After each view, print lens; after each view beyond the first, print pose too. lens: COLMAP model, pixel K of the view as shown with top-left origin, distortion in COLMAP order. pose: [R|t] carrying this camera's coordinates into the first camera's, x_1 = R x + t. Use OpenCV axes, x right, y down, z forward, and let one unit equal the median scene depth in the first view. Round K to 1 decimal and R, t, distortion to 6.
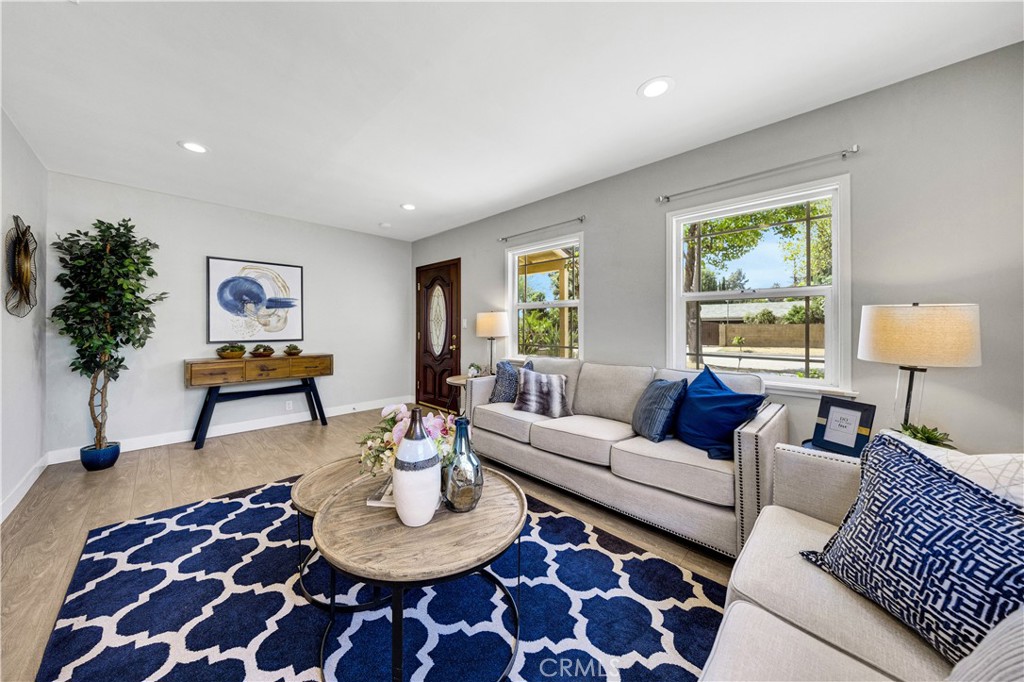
lens RADIAL K [[338.0, 0, 511.7], [0, 338.0, 331.5], [0, 0, 1]] dist [-0.019078, -0.000135]
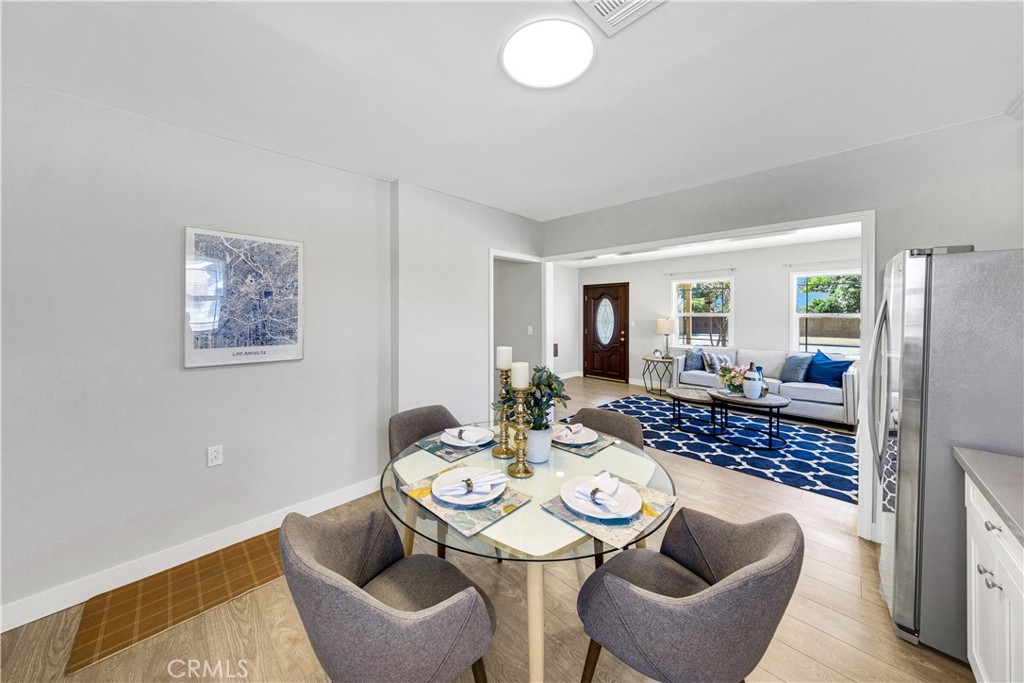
lens RADIAL K [[348.2, 0, 508.6], [0, 348.2, 315.3], [0, 0, 1]] dist [-0.001531, -0.000436]
pose [[0.999999, 0.001196, 0.000641, -0.827672], [-0.001189, 0.999929, -0.011846, -0.052447], [-0.000655, 0.011845, 0.999930, -0.723285]]
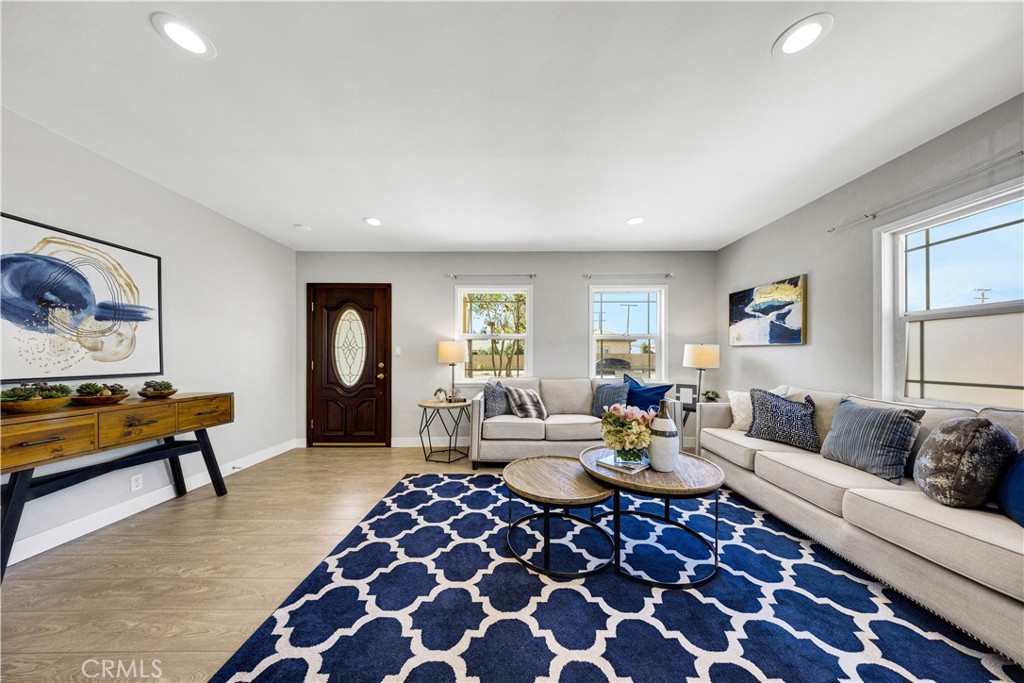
lens RADIAL K [[300.8, 0, 517.5], [0, 300.8, 355.7], [0, 0, 1]] dist [0.001383, 0.000059]
pose [[0.720107, 0.000232, 0.693862, -0.573006], [0.015588, 0.999742, -0.016511, 0.011861], [-0.693687, 0.022705, 0.719918, 0.136267]]
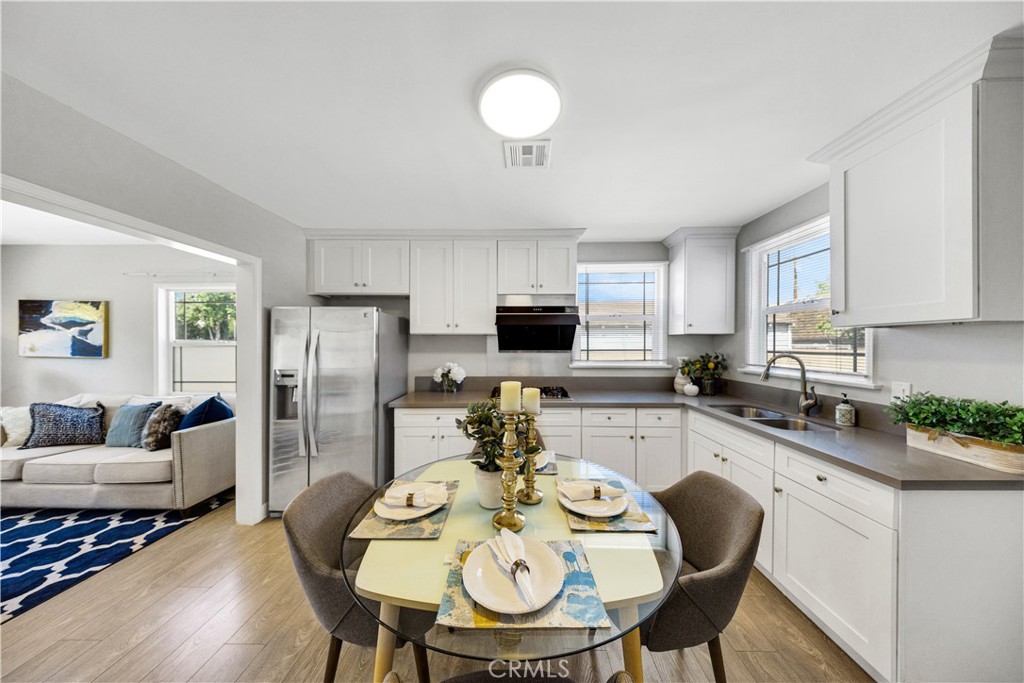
lens RADIAL K [[300.8, 0, 507.9], [0, 300.8, 345.0], [0, 0, 1]] dist [0.001383, 0.000059]
pose [[-0.676254, -0.006517, 0.736640, -1.027673], [0.009646, 0.999797, 0.017700, -0.059056], [-0.736606, 0.019075, -0.676053, -0.094136]]
